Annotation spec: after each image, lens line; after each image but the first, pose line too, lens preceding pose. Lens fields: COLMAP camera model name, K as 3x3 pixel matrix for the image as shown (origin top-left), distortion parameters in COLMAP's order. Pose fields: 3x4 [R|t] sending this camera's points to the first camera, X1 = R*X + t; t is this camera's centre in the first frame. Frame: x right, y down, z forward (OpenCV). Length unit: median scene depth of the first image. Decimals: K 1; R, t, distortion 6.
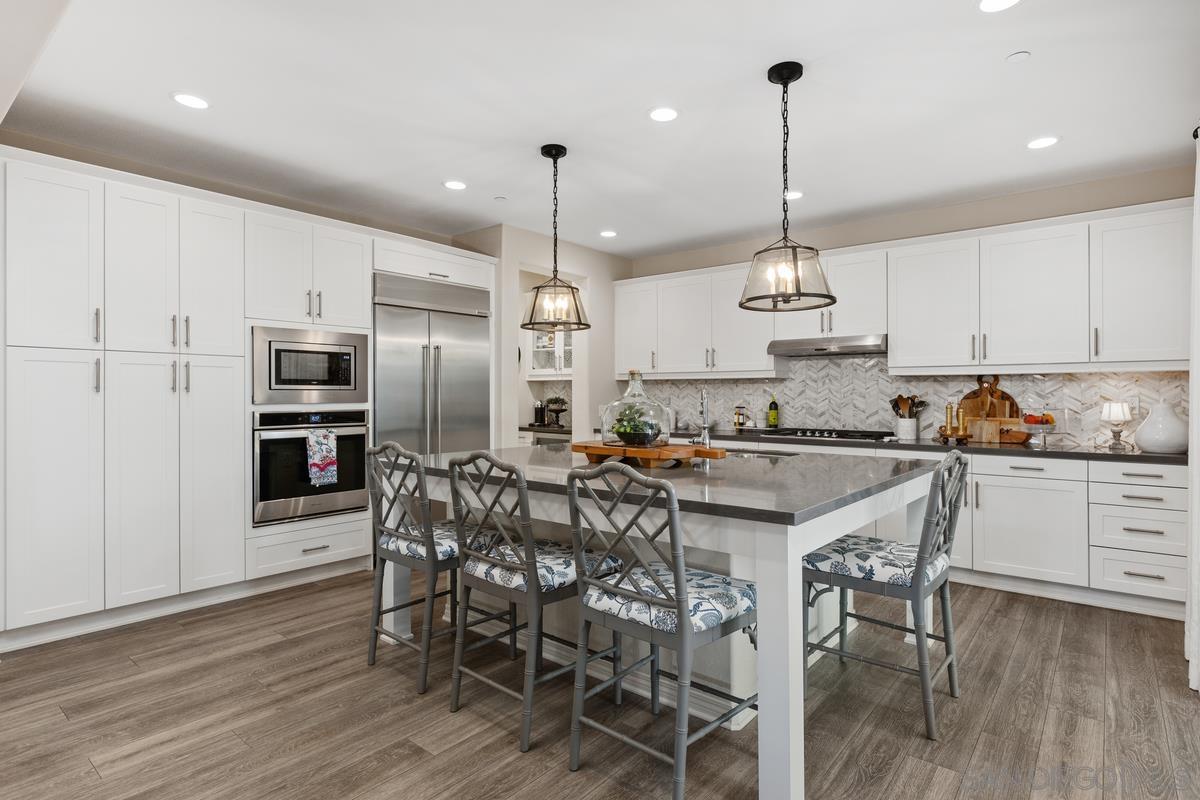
lens RADIAL K [[625.2, 0, 605.0], [0, 625.2, 381.9], [0, 0, 1]] dist [-0.001985, 0.000478]
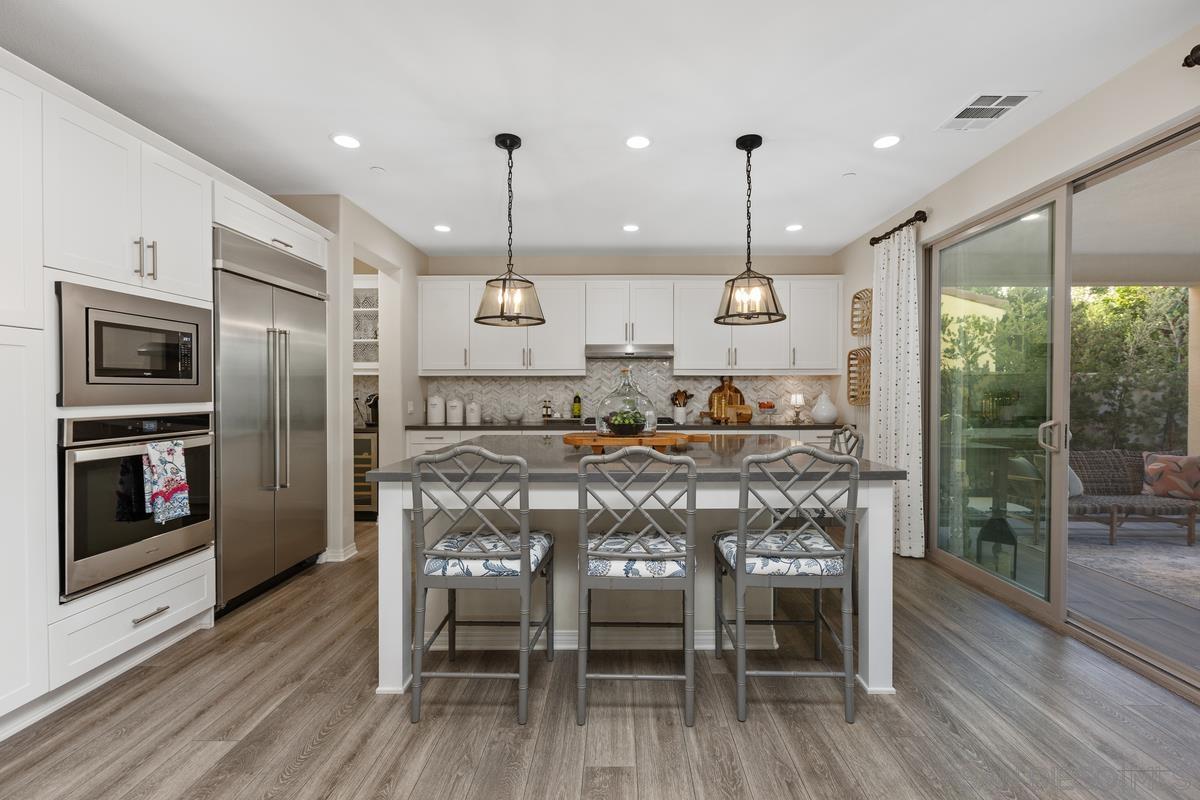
lens RADIAL K [[540.3, 0, 620.8], [0, 540.3, 388.8], [0, 0, 1]] dist [0.003833, -0.003682]
pose [[0.763873, -0.001493, 0.645364, -0.425097], [-0.009179, 0.999871, 0.013177, 0.004471], [-0.645301, -0.015989, 0.763761, 0.201452]]
